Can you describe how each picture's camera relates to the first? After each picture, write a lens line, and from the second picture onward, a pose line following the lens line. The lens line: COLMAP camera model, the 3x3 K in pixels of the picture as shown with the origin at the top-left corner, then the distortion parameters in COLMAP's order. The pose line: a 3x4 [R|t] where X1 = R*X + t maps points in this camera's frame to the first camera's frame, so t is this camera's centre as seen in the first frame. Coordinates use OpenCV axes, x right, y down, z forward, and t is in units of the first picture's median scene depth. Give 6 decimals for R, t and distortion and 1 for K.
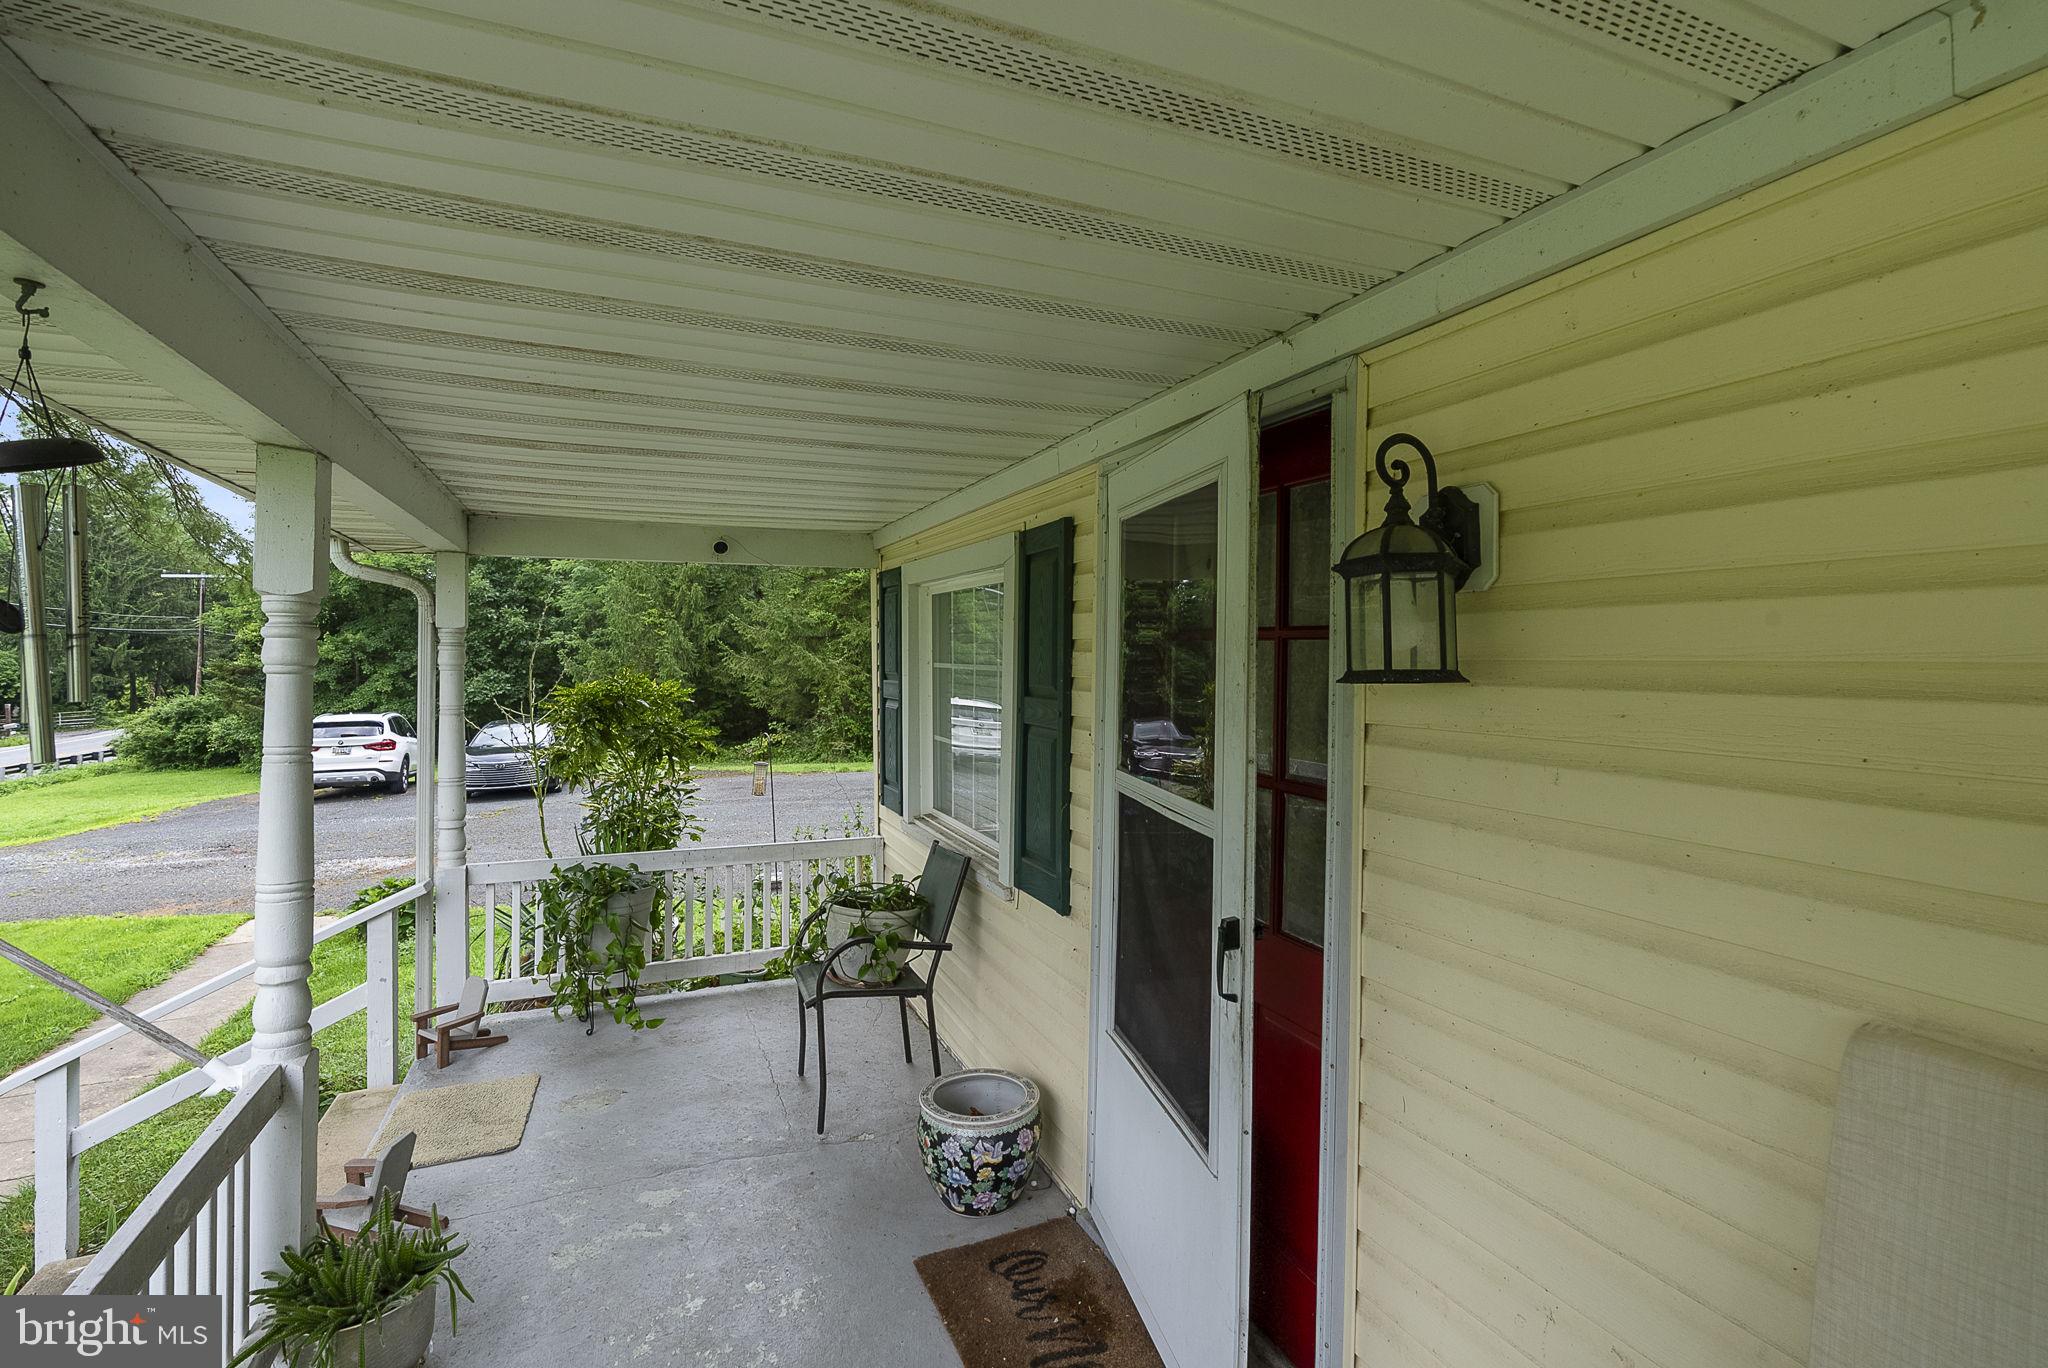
lens RADIAL K [[931.8, 0, 1016.2], [0, 931.8, 681.0], [0, 0, 1]] dist [-0.000819, 0.000373]
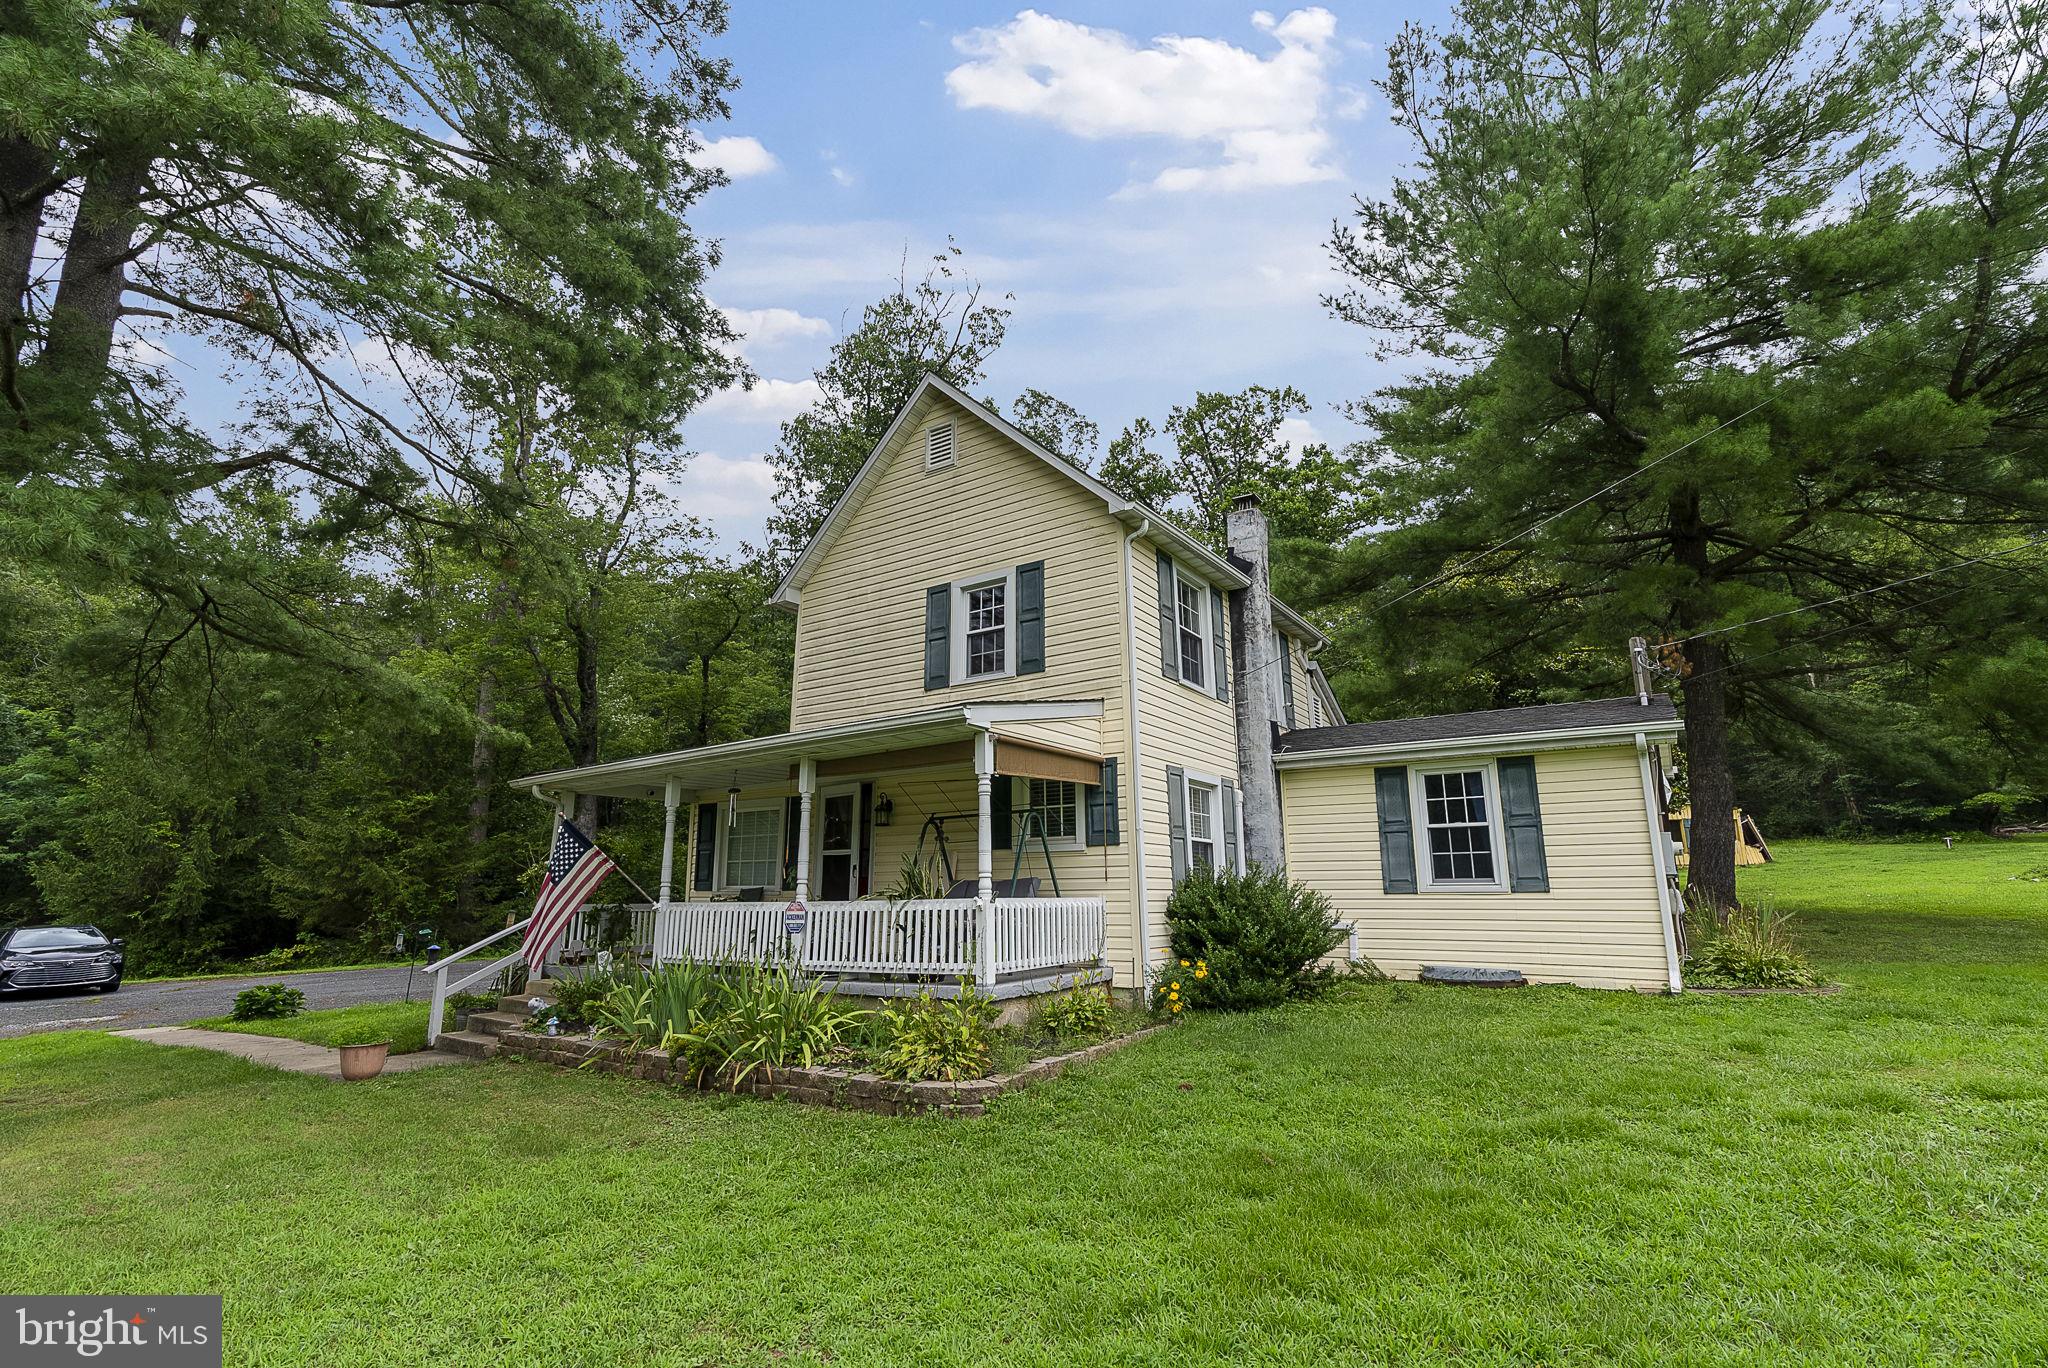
lens RADIAL K [[931.8, 0, 1016.2], [0, 931.8, 681.0], [0, 0, 1]] dist [-0.000819, 0.000373]
pose [[0.843640, 0.114384, 0.524584, -1.537350], [0.021554, 0.969040, -0.245959, 0.416848], [-0.536477, 0.218808, 0.815056, -3.330842]]
